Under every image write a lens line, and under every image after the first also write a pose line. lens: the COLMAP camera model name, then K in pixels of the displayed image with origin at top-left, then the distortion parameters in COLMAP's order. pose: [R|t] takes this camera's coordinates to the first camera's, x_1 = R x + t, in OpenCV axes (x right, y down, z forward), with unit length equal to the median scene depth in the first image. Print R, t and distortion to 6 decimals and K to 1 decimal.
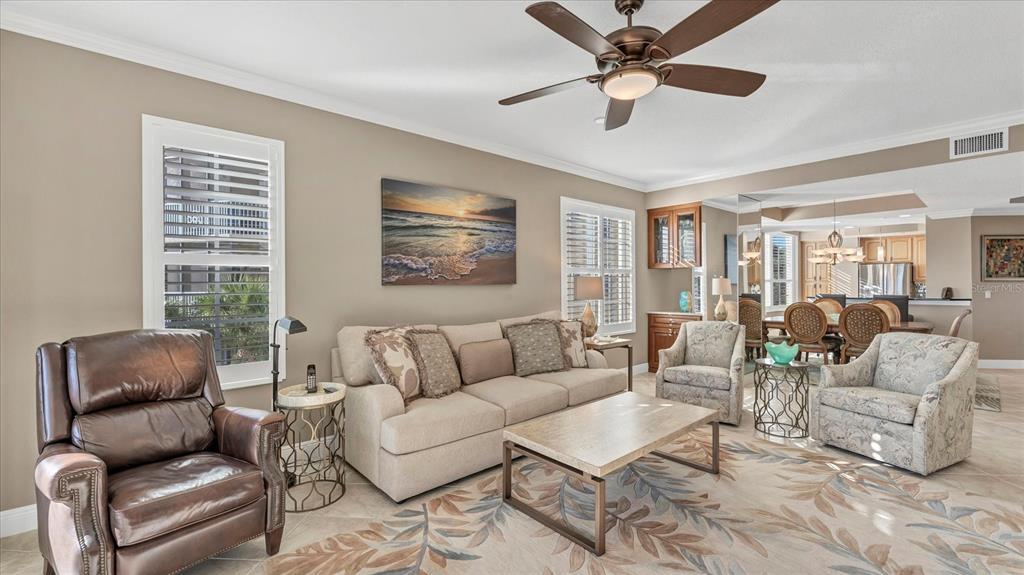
lens RADIAL K [[422.9, 0, 507.7], [0, 422.9, 289.0], [0, 0, 1]] dist [-0.000496, 0.000114]
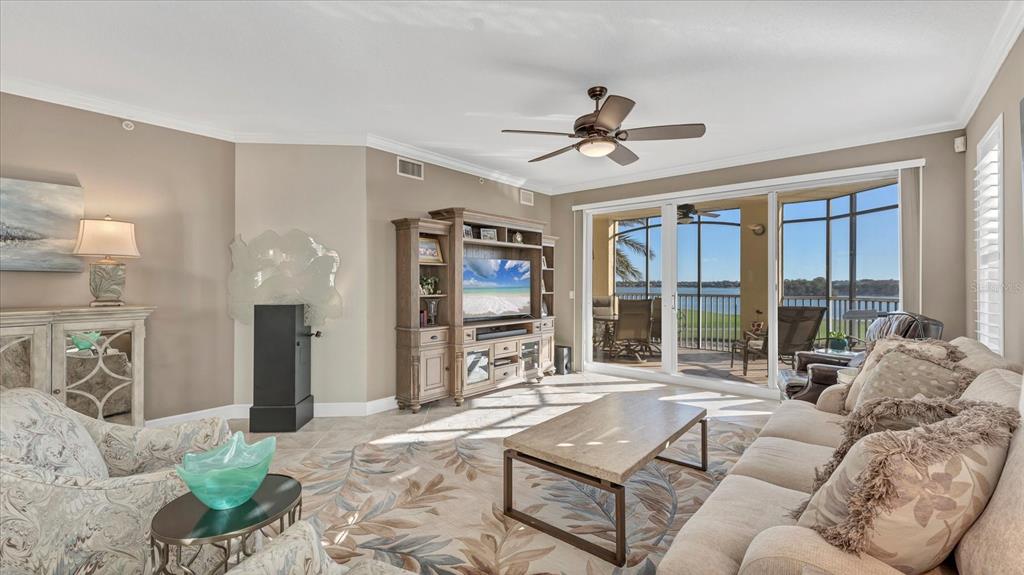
lens RADIAL K [[419.5, 0, 508.2], [0, 419.5, 282.7], [0, 0, 1]] dist [-0.000793, -0.000004]
pose [[-0.989019, 0.003057, -0.147757, 0.438380], [0.001673, 0.999954, 0.009492, -0.014300], [0.147779, 0.009140, -0.988978, 1.289494]]
